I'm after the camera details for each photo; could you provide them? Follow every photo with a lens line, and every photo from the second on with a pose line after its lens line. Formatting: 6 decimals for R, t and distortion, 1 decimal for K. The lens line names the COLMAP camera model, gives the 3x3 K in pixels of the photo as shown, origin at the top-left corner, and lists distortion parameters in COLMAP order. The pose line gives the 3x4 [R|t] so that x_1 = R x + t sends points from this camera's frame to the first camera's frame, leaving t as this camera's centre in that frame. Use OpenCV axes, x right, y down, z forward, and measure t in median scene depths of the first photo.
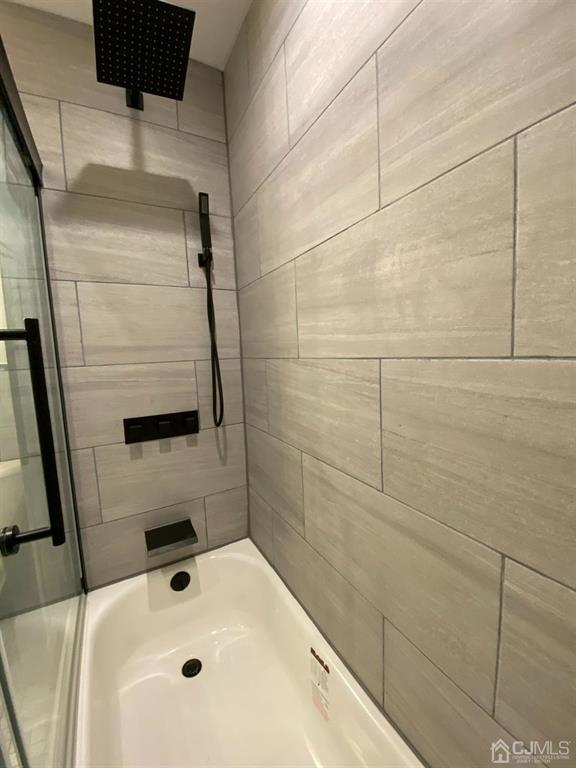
lens RADIAL K [[310.3, 0, 285.1], [0, 310.3, 381.0], [0, 0, 1]] dist [-0.002450, -0.010427]
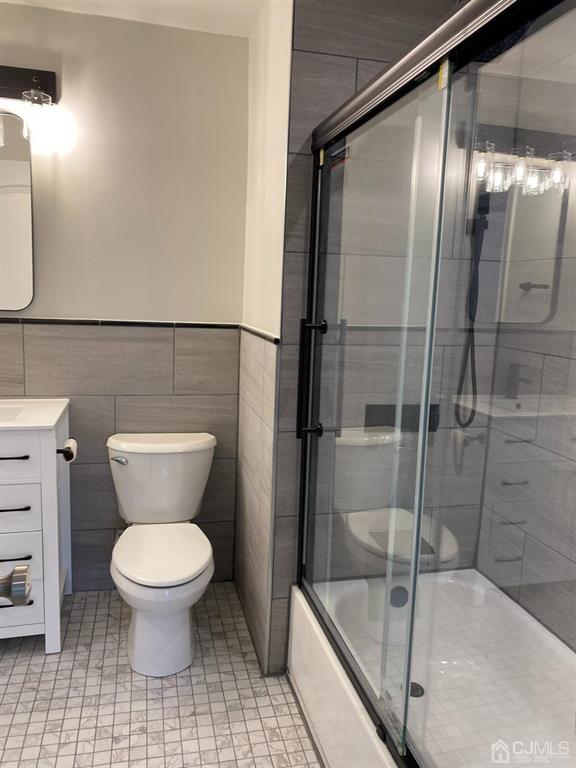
lens RADIAL K [[575.9, 0, 286.6], [0, 575.9, 376.4], [0, 0, 1]] dist [0.002194, -0.008628]
pose [[0.965819, 0.115734, -0.231948, -0.325558], [-0.103276, 0.992514, 0.065195, -0.039979], [0.237757, -0.039012, 0.970541, -0.596980]]
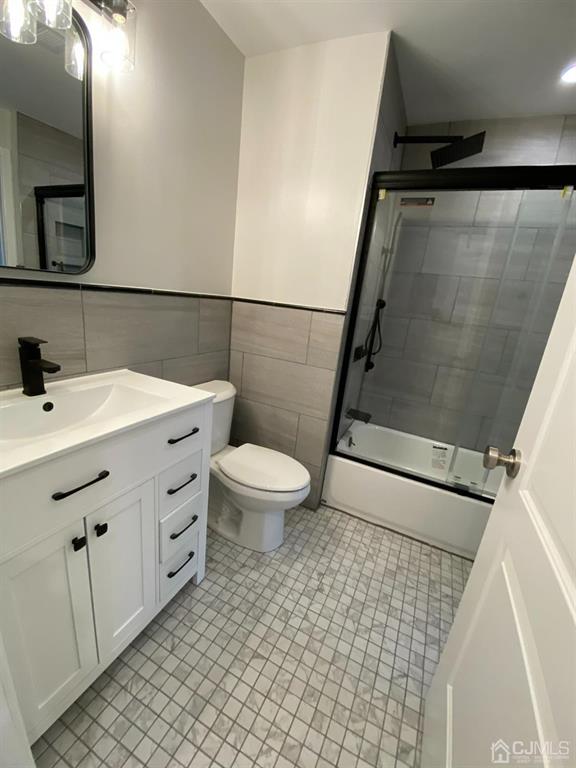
lens RADIAL K [[310.3, 0, 285.3], [0, 310.3, 380.4], [0, 0, 1]] dist [-0.002450, -0.010427]
pose [[0.804284, -0.027336, 0.593616, -1.579894], [-0.084692, 0.983471, 0.160037, 0.055863], [-0.588179, -0.178990, 0.788675, -0.084095]]
